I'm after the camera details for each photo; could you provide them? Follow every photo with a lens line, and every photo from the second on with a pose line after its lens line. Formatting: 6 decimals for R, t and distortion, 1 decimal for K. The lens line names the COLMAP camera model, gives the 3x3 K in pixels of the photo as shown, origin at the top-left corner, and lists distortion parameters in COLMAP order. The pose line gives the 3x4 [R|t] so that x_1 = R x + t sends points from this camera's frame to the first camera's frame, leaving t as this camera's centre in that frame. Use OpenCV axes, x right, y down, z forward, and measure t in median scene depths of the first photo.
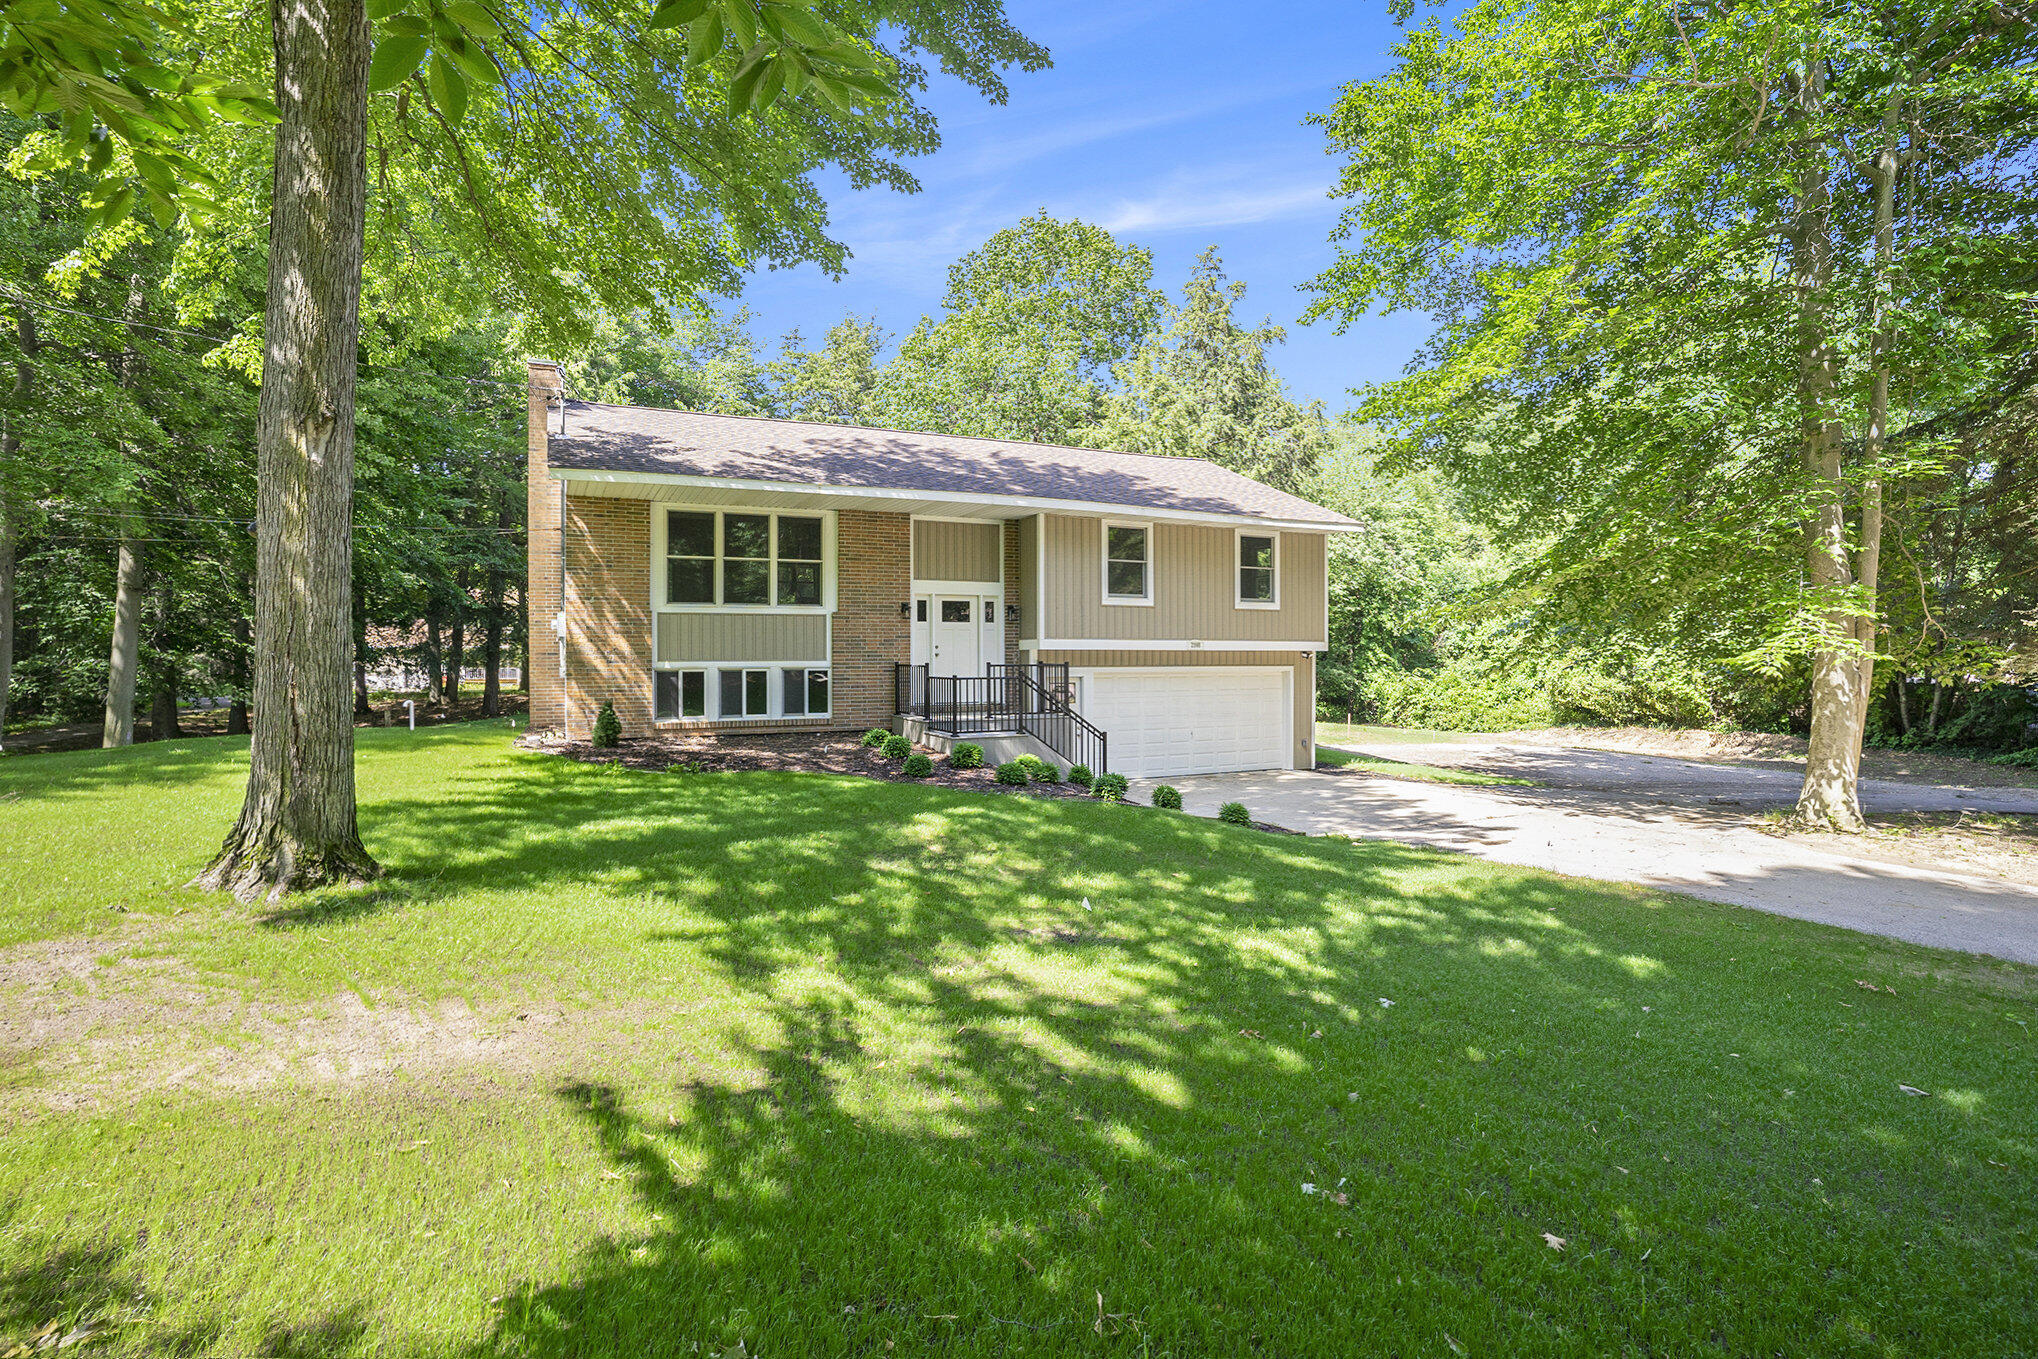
lens RADIAL K [[1036.2, 0, 983.0], [0, 1036.2, 676.9], [0, 0, 1]] dist [-0.049202, 0.000011]
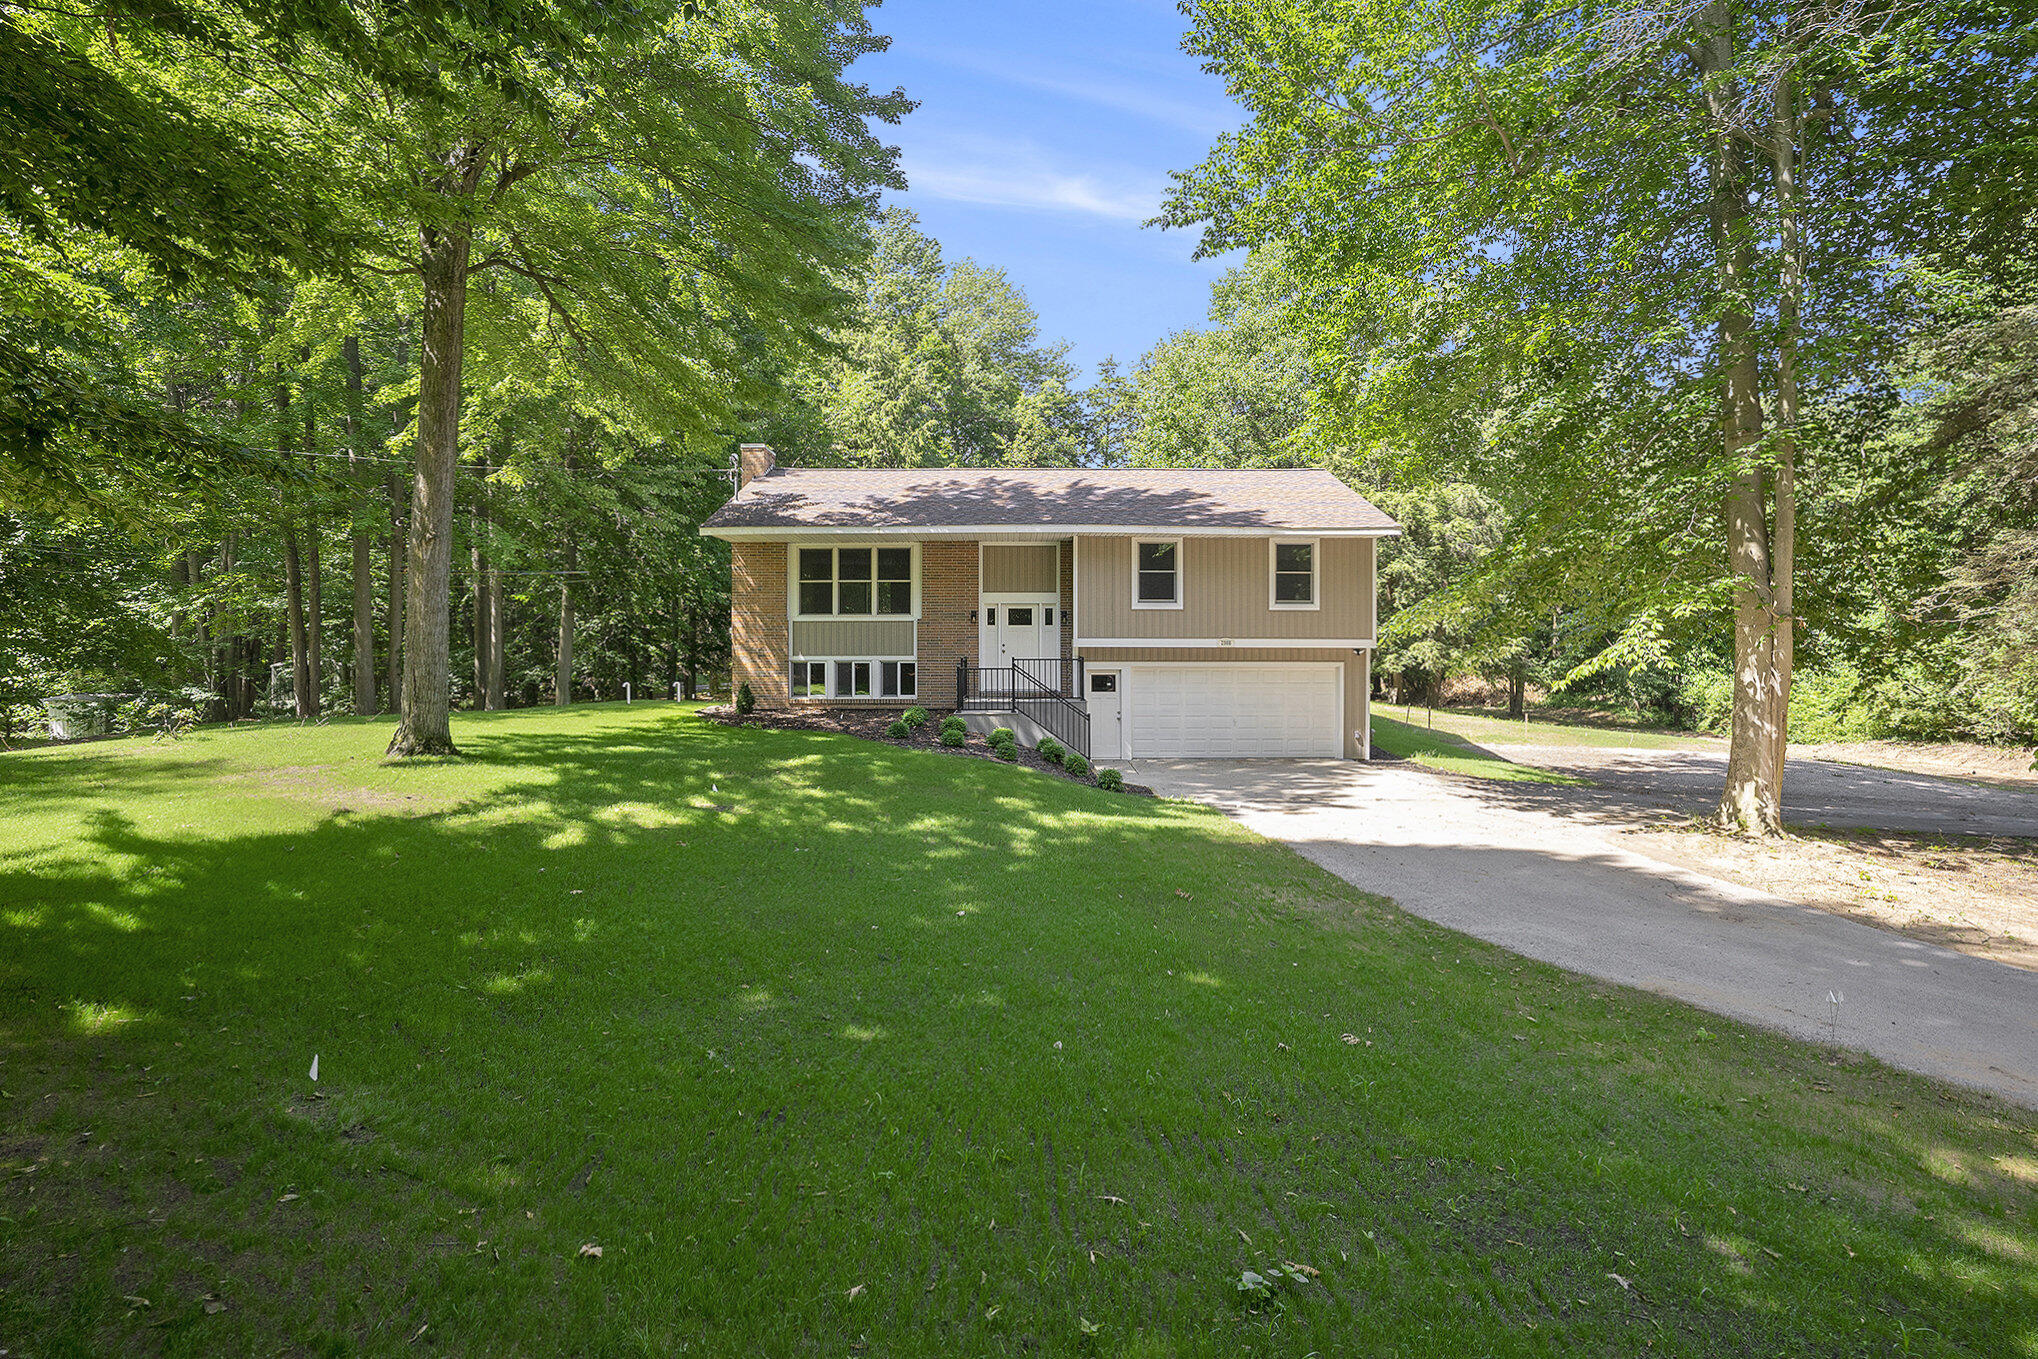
lens RADIAL K [[1036.2, 0, 983.0], [0, 1036.2, 676.9], [0, 0, 1]] dist [-0.049202, 0.000011]
pose [[0.899058, 0.013068, -0.437634, 0.509262], [-0.012556, 0.999913, 0.004065, 0.005438], [0.437649, 0.001840, 0.899144, -0.157227]]
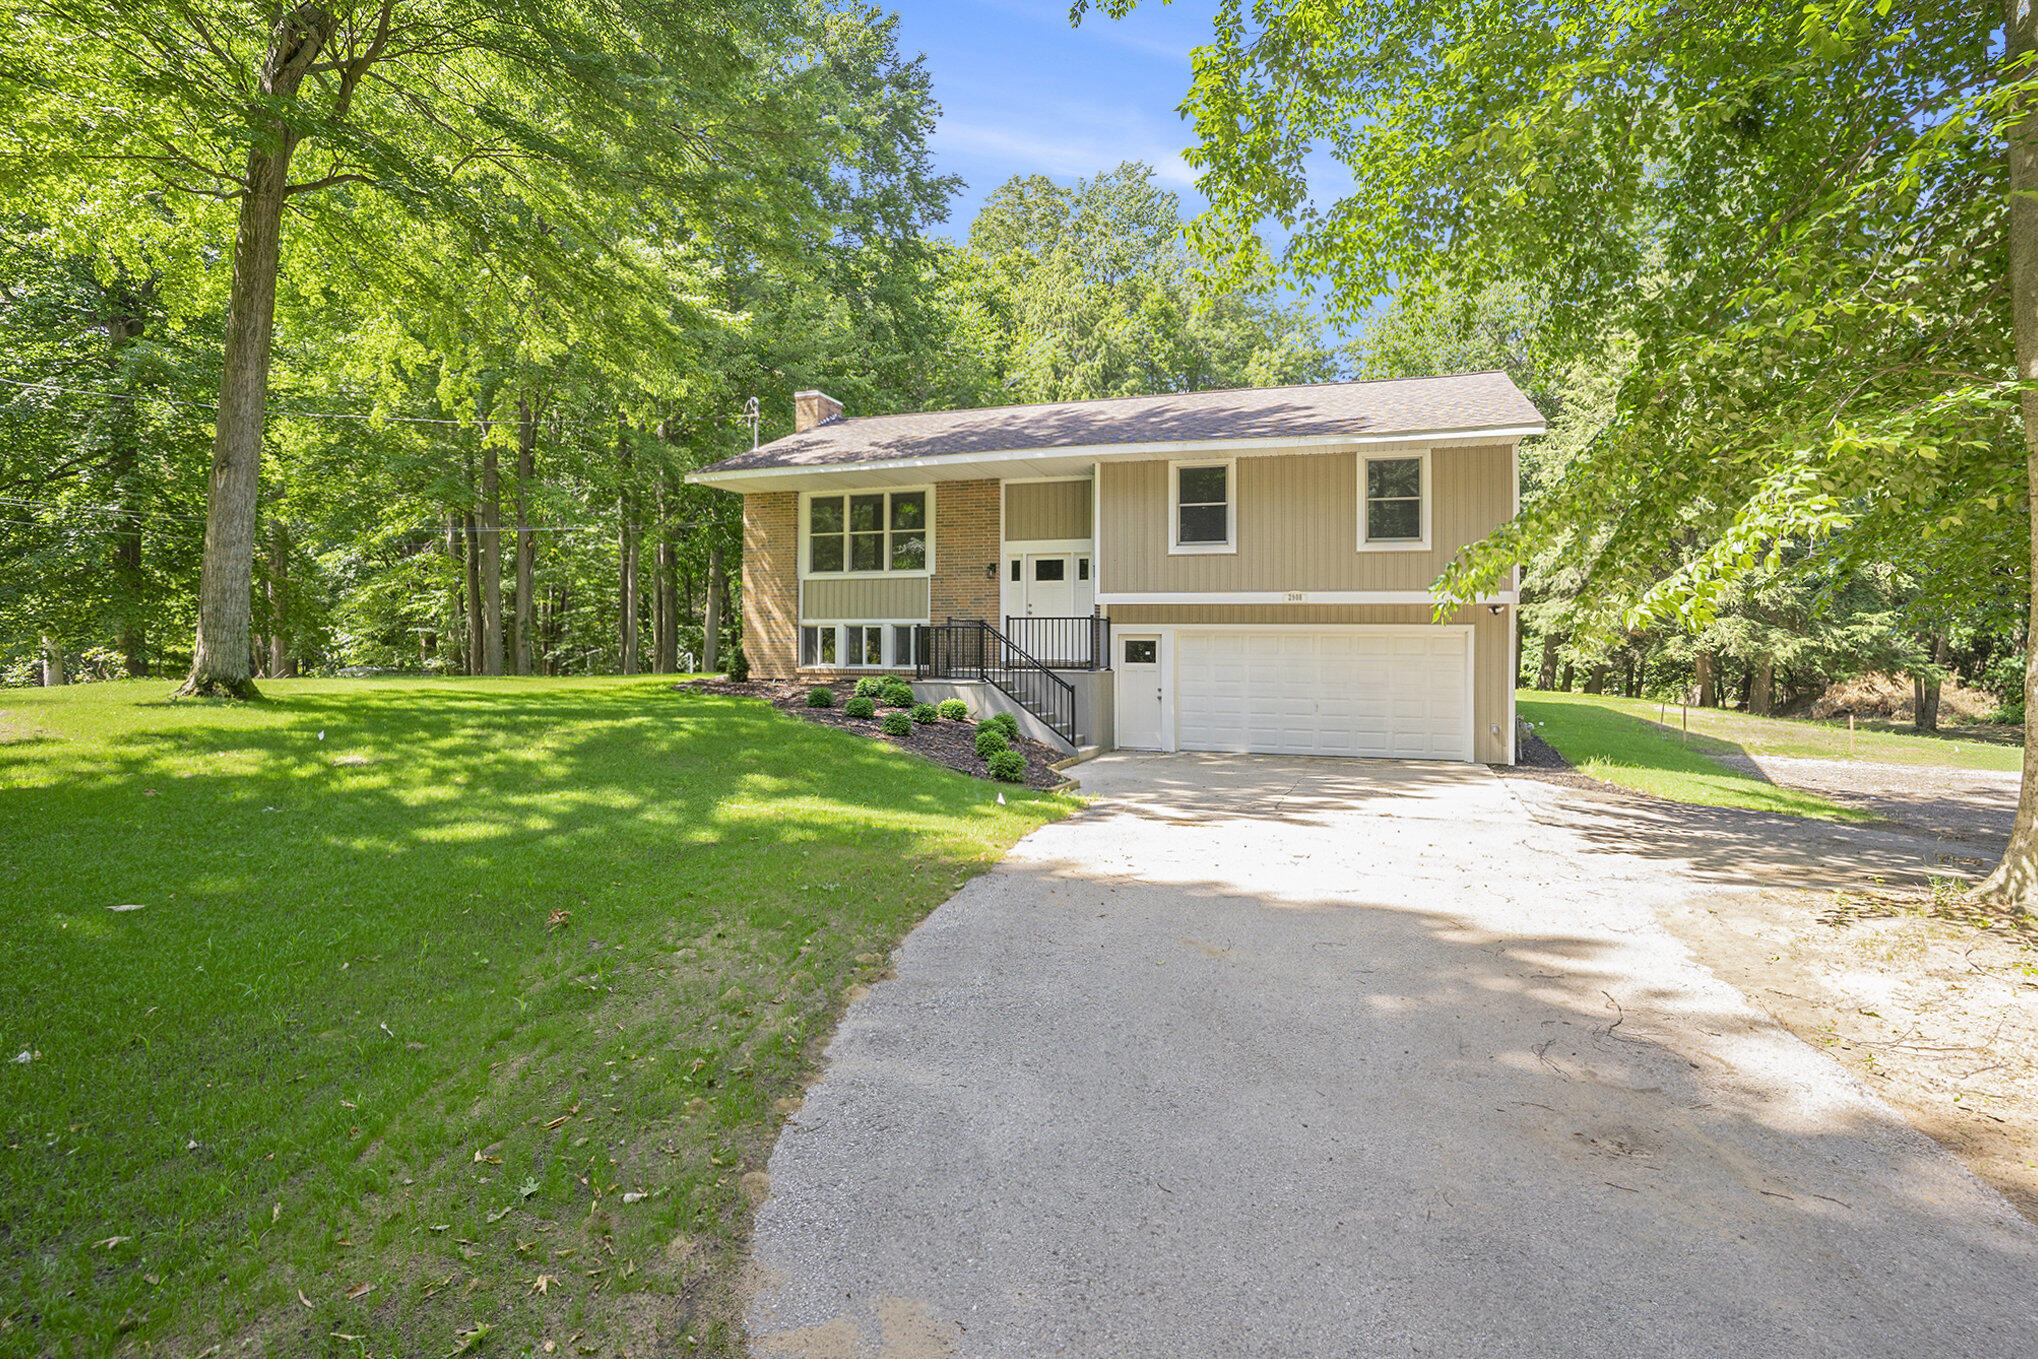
lens RADIAL K [[1036.2, 0, 983.0], [0, 1036.2, 676.9], [0, 0, 1]] dist [-0.049202, 0.000011]
pose [[0.703026, 0.023767, -0.710767, 0.685479], [-0.028373, 0.999583, 0.005360, 0.039823], [0.710598, 0.016398, 0.703408, 0.253754]]
